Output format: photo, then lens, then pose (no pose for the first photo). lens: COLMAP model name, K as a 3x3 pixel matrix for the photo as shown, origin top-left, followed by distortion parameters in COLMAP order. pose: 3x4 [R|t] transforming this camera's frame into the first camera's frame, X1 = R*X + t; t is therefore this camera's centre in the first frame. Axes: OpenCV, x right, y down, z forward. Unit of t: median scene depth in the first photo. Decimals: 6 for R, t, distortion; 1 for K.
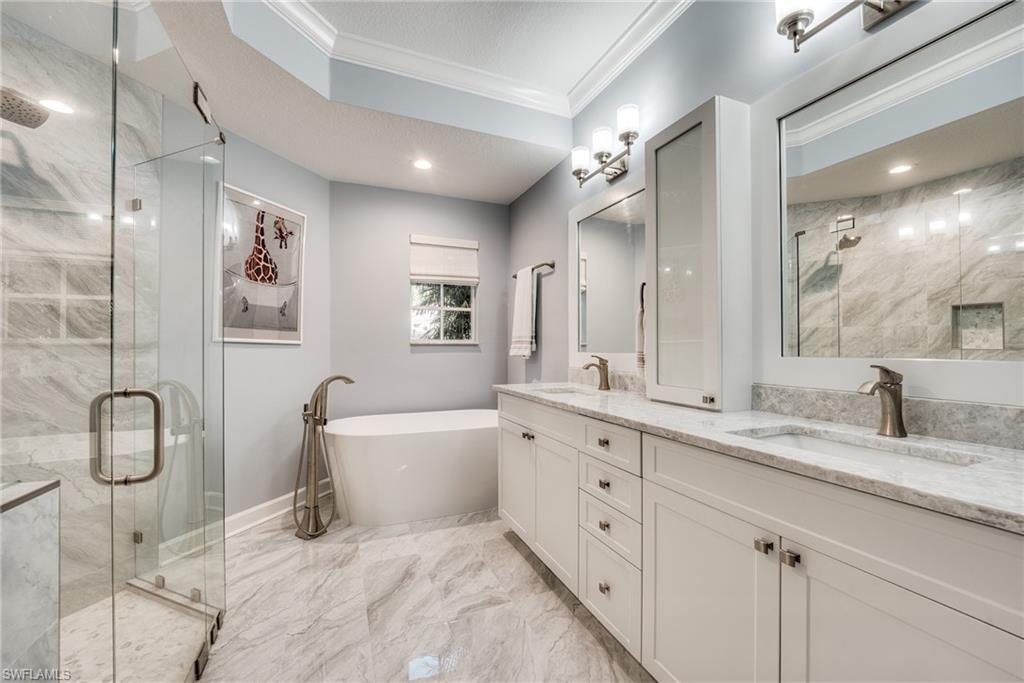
lens RADIAL K [[409.6, 0, 507.7], [0, 409.6, 342.6], [0, 0, 1]] dist [-0.007259, -0.001805]
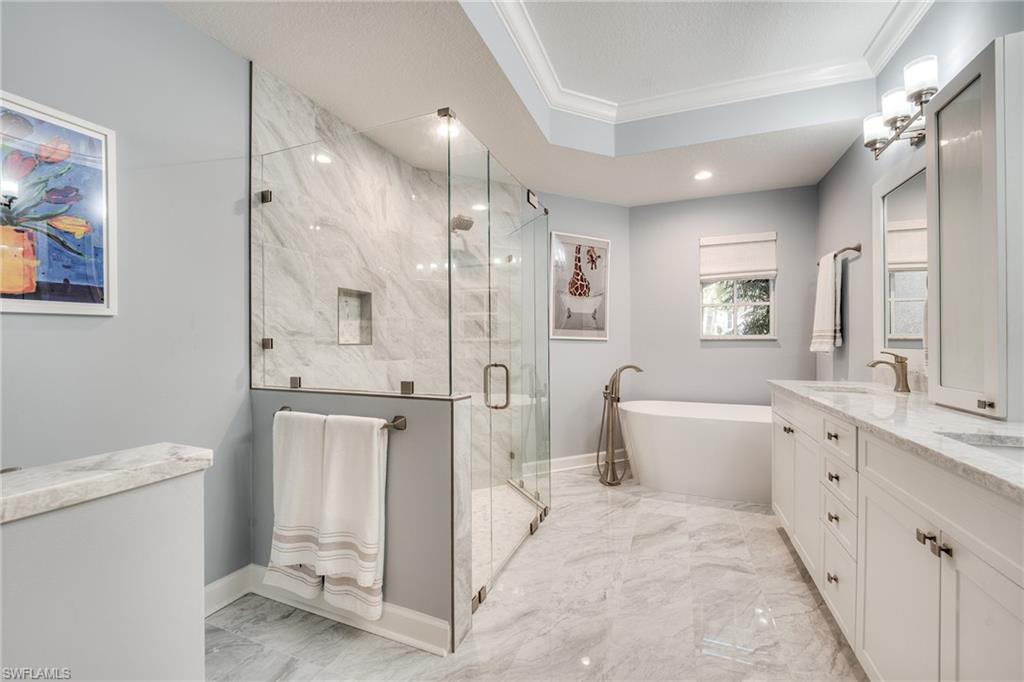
lens RADIAL K [[409.6, 0, 513.7], [0, 409.6, 342.0], [0, 0, 1]] dist [-0.007259, -0.001805]
pose [[0.713785, -0.002620, -0.700360, 0.239626], [0.009958, 0.999930, 0.006408, -0.002777], [0.700294, -0.011548, 0.713761, -0.173726]]
